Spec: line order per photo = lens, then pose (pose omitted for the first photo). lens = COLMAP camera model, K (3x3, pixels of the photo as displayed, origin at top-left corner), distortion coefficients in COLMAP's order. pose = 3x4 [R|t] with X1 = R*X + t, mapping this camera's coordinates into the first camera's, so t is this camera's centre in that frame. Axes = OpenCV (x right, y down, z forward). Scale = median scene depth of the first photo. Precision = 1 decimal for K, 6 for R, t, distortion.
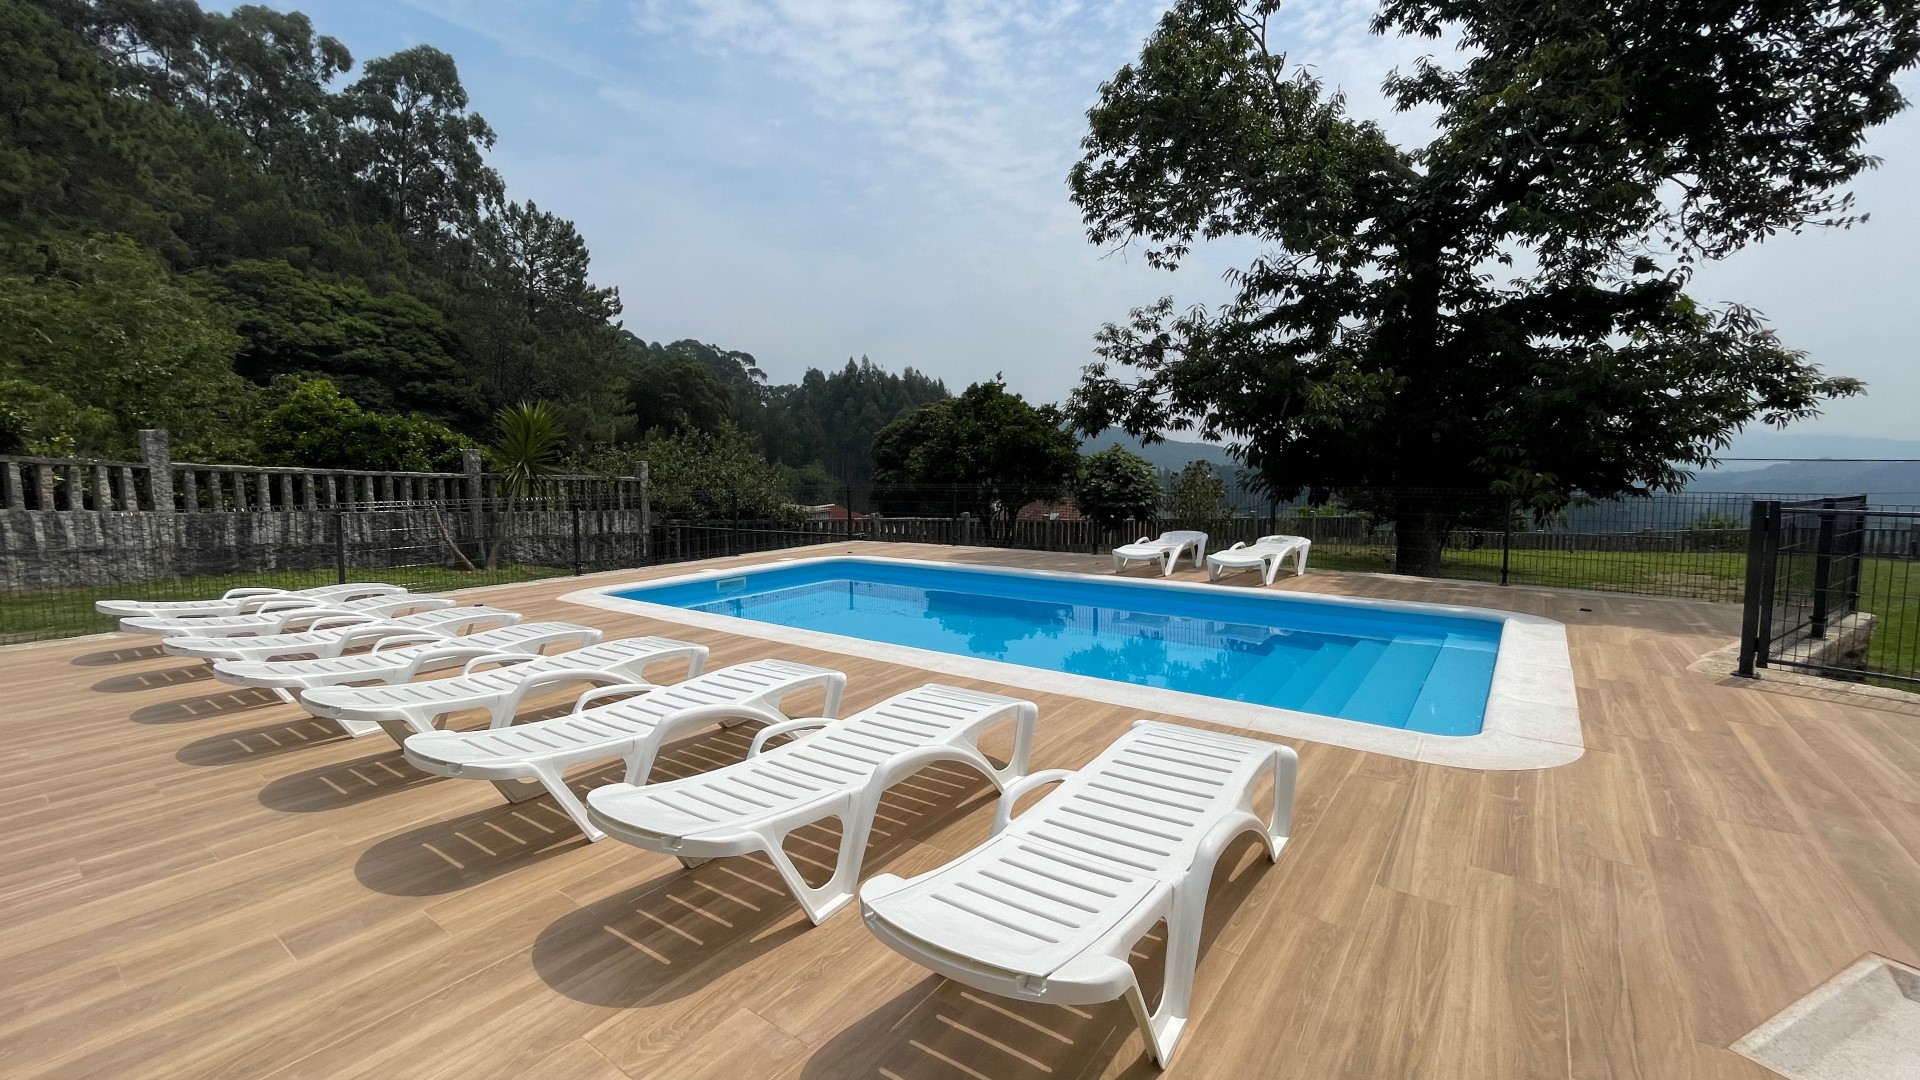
lens RADIAL K [[788.0, 0, 960.0], [0, 788.0, 540.0], [0, 0, 1]] dist [0.008842, 0.000306]
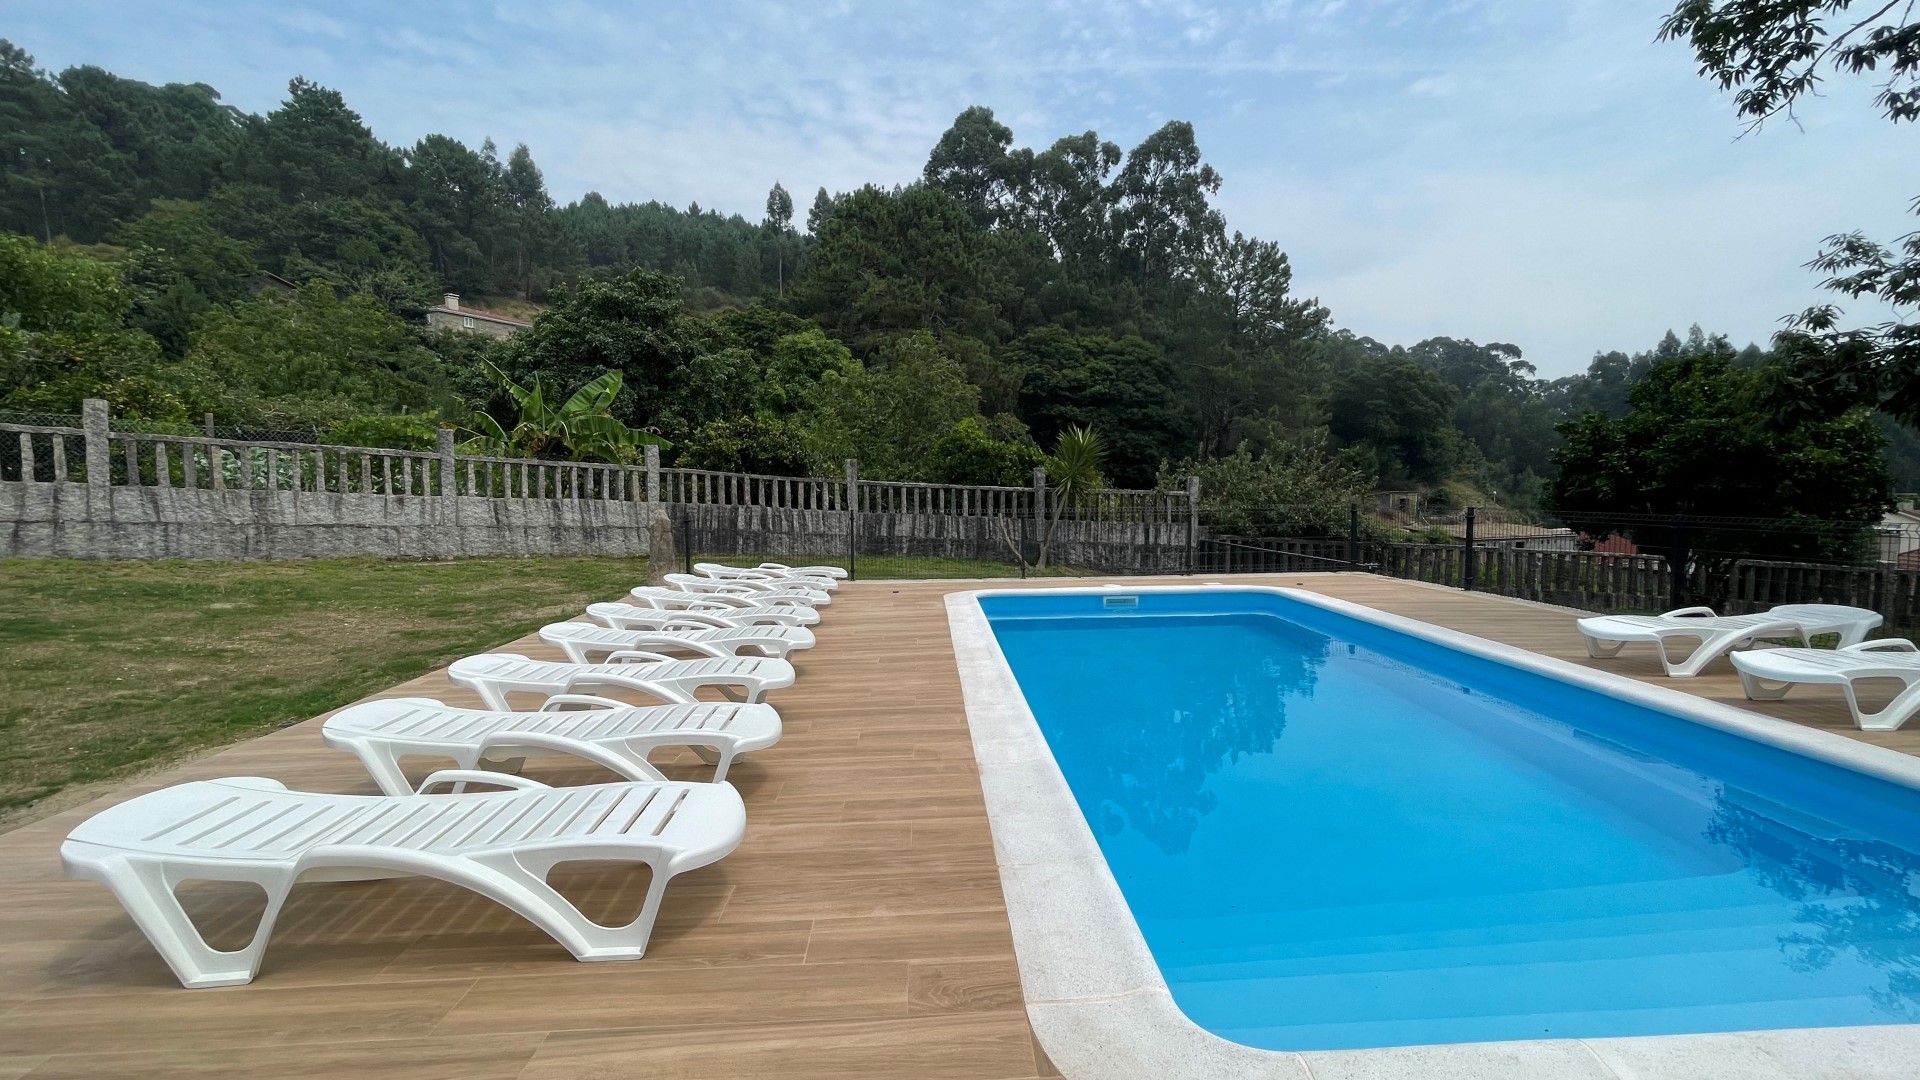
lens RADIAL K [[796.3, 0, 960.0], [0, 796.3, 540.0], [0, 0, 1]] dist [-0.003166, -0.000006]
pose [[0.625459, 0.058676, -0.778048, 0.086595], [-0.070309, 0.997350, 0.018694, -0.006232], [0.777083, 0.043012, 0.627927, 0.050544]]
